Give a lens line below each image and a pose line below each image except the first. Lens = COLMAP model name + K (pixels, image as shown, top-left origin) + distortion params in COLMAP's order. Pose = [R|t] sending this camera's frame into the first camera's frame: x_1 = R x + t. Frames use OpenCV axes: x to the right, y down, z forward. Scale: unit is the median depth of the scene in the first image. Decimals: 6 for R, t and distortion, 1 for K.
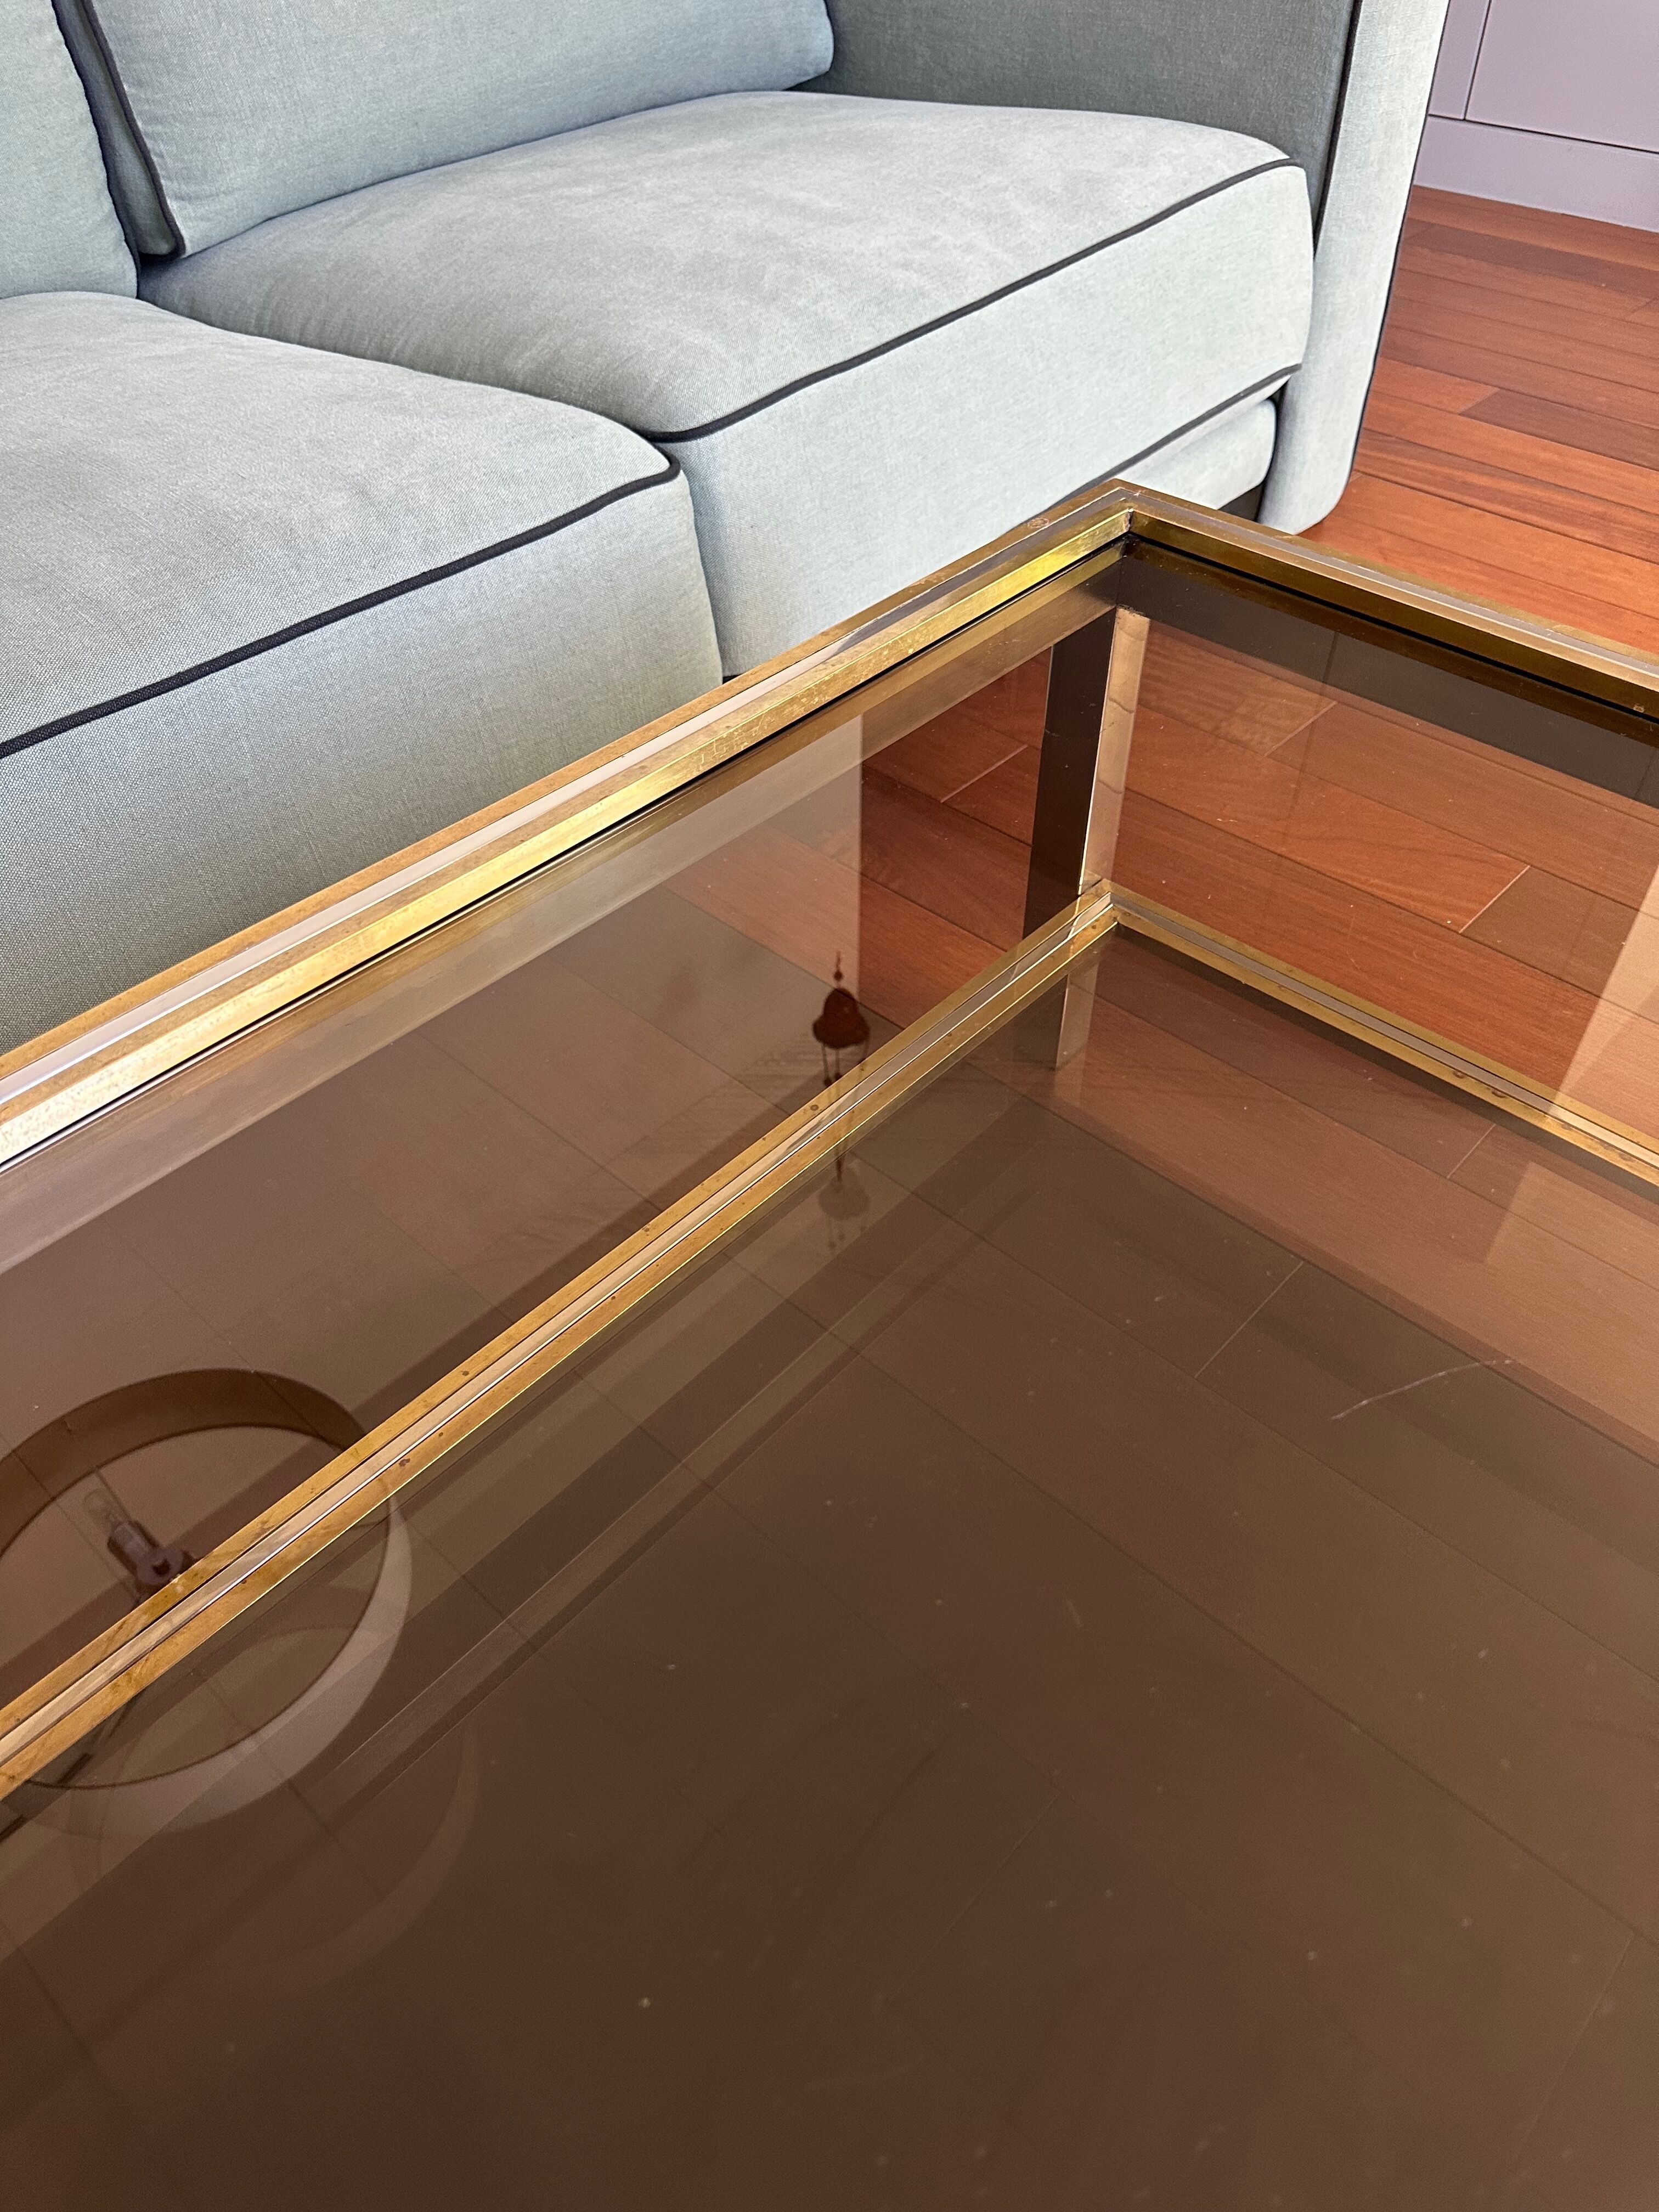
lens RADIAL K [[1625.0, 0, 845.1], [0, 1625.0, 1039.6], [0, 0, 1]] dist [0.022932, -0.043574]
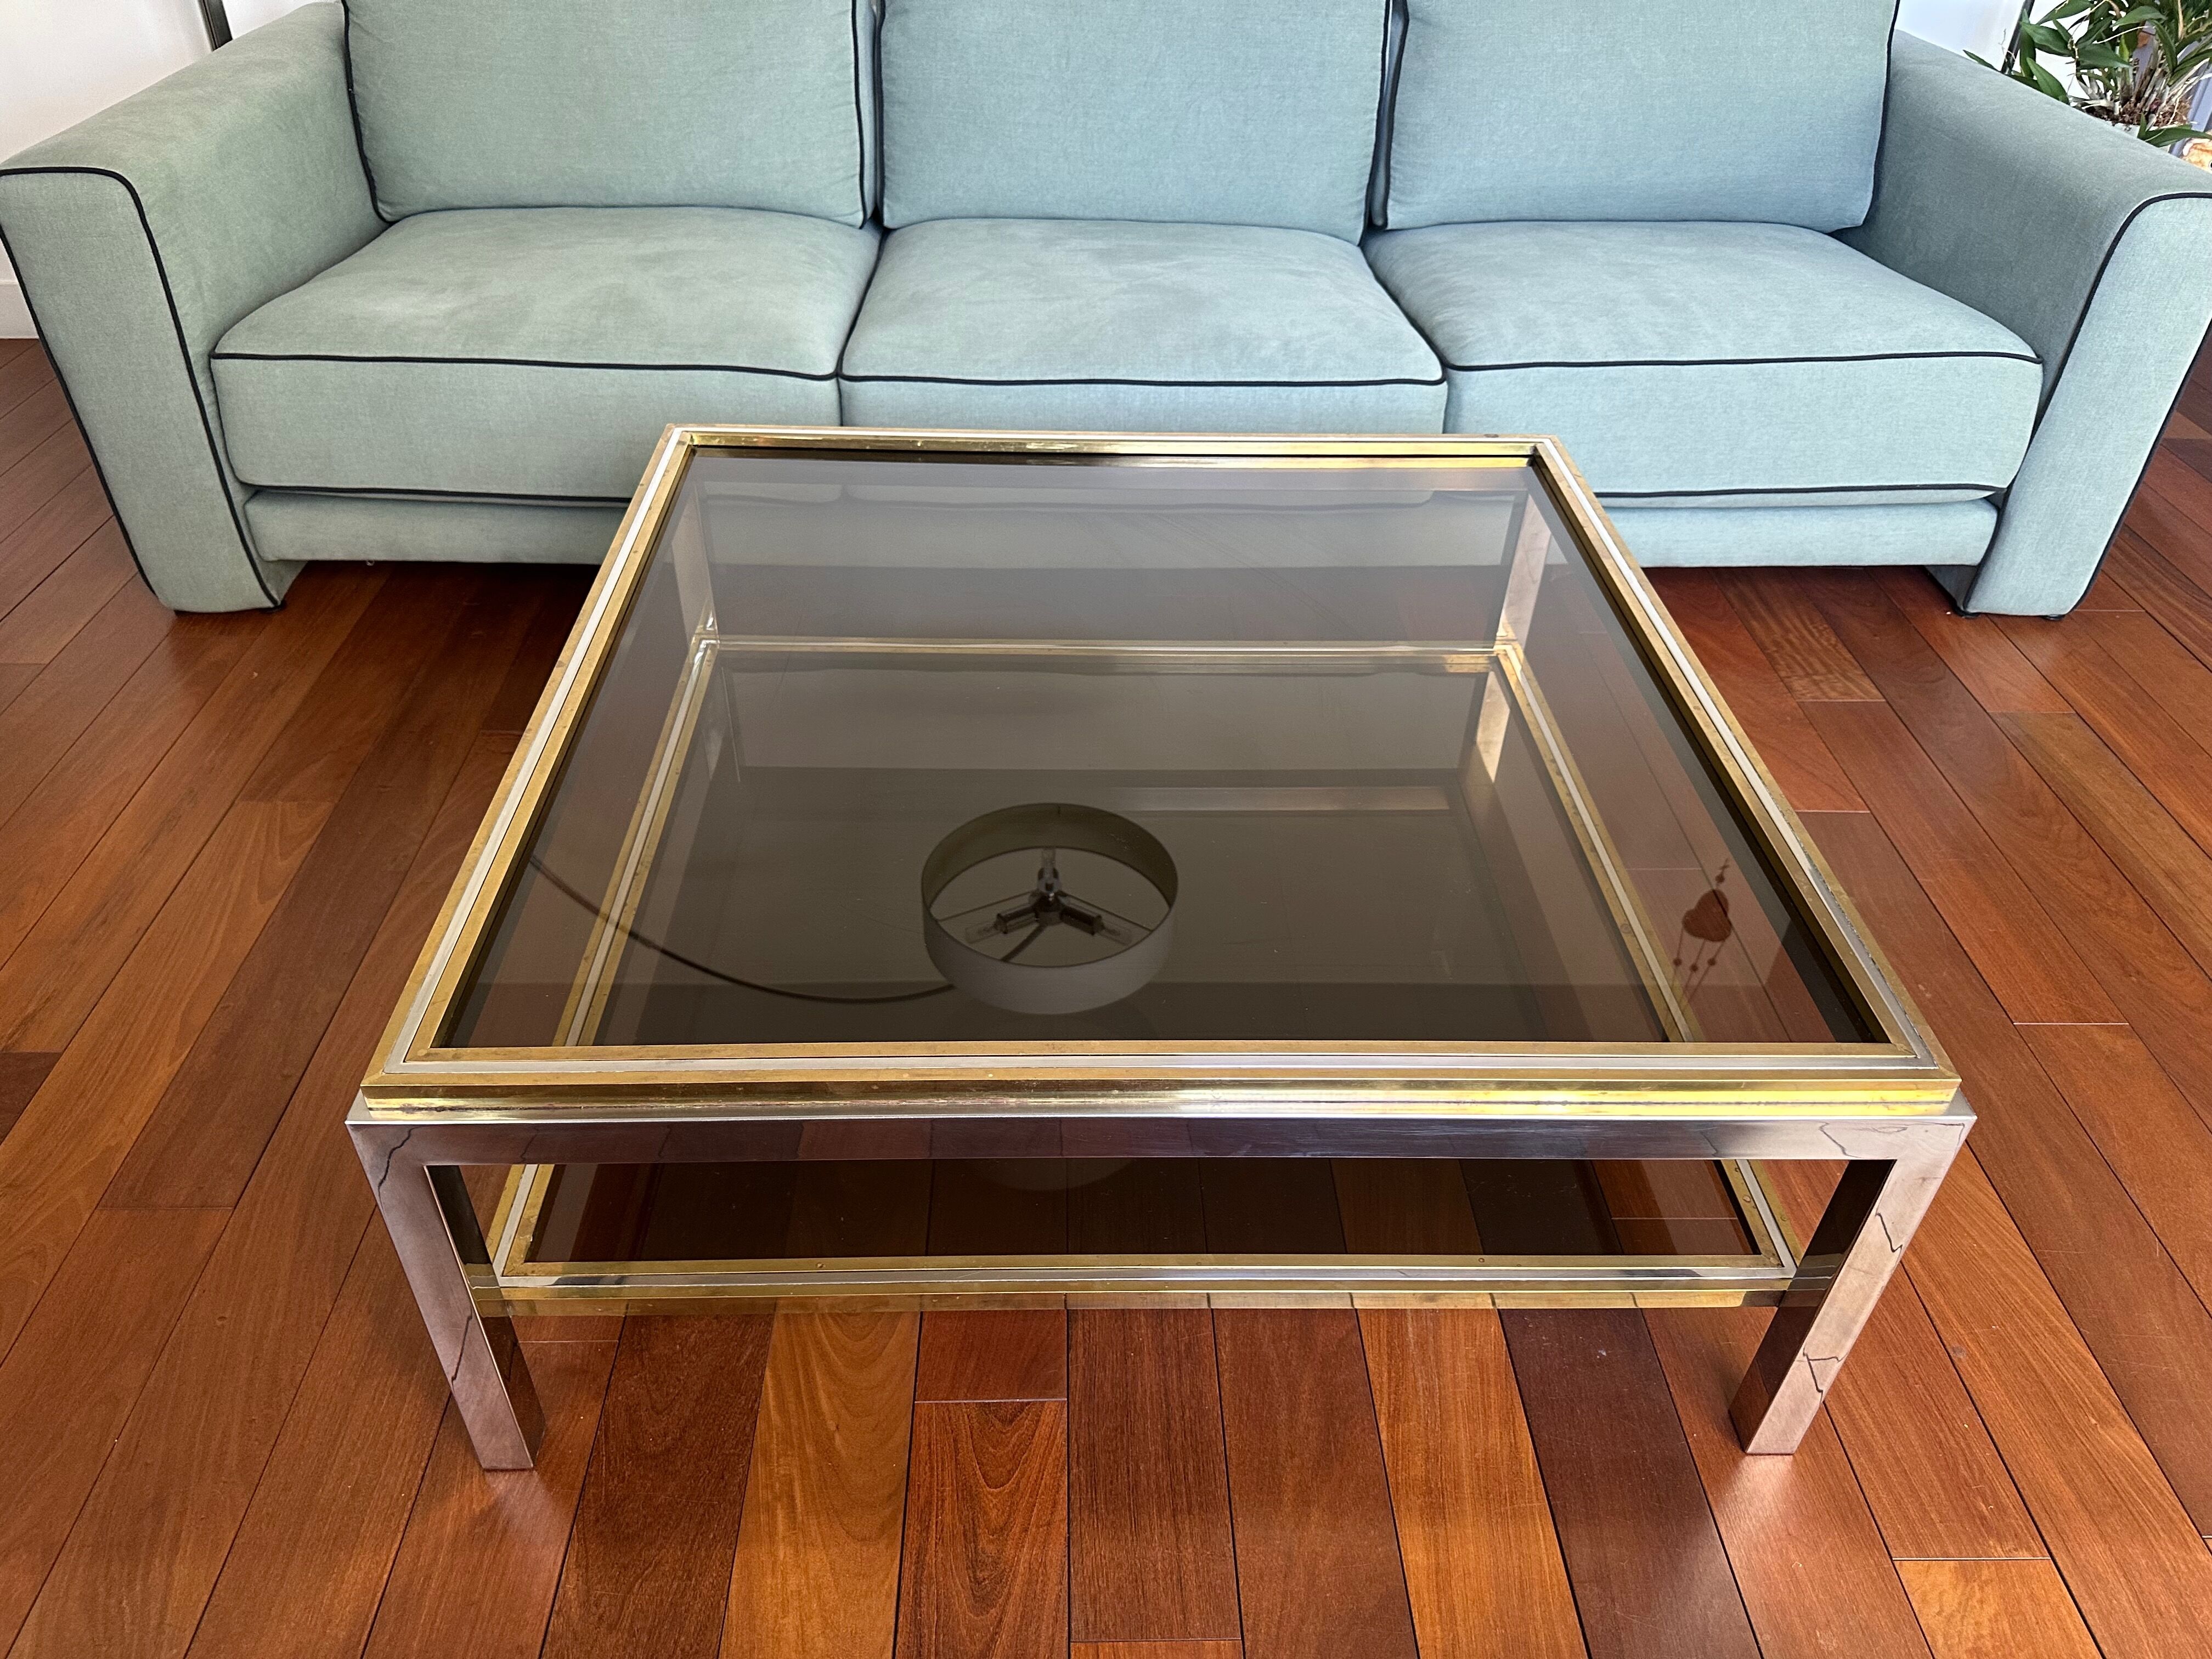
lens RADIAL K [[1625.0, 0, 1116.1], [0, 1625.0, 824.3], [0, 0, 1]] dist [0.022932, -0.043574]
pose [[0.693228, 0.453013, -0.560547, 0.756966], [-0.502853, 0.861190, 0.074104, 0.138225], [0.516307, 0.230502, 0.824800, -0.575896]]
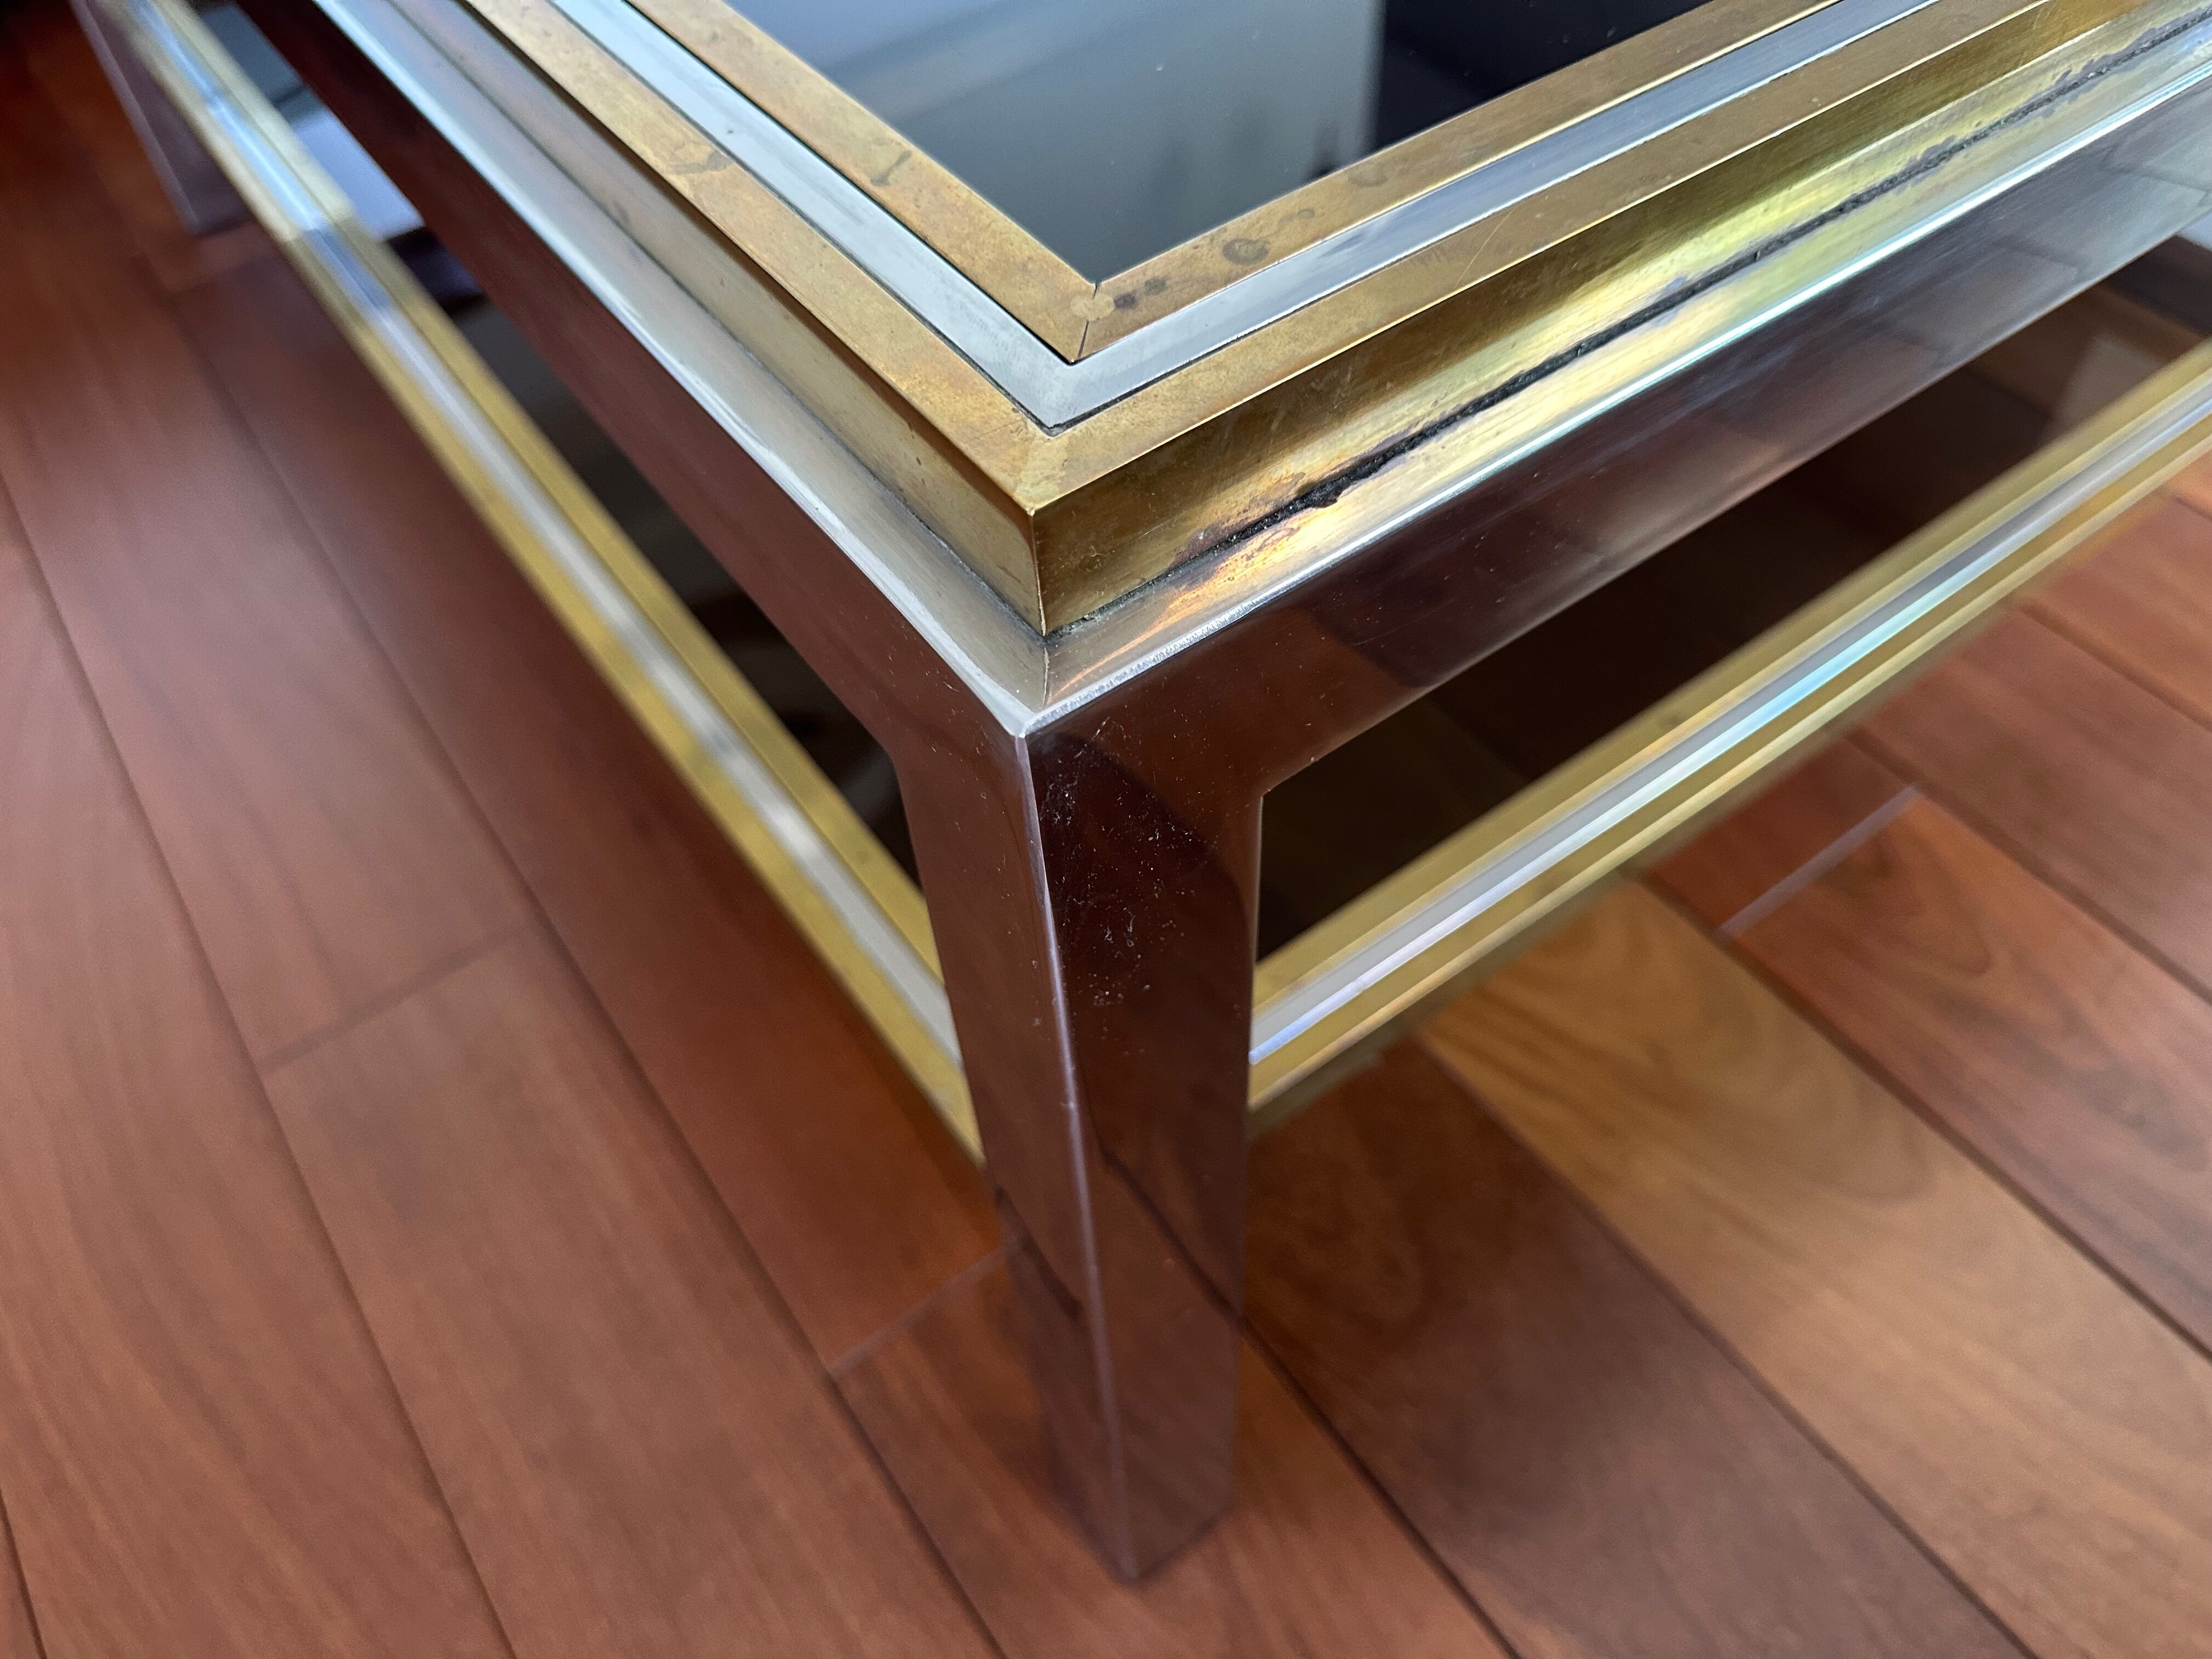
lens RADIAL K [[1625.0, 0, 1142.4], [0, 1625.0, 848.6], [0, 0, 1]] dist [0.022932, -0.043574]
pose [[0.978445, 0.140895, -0.150977, 0.198730], [-0.112148, 0.976429, 0.184416, 0.465399], [0.173402, -0.163509, 0.971183, -0.254069]]
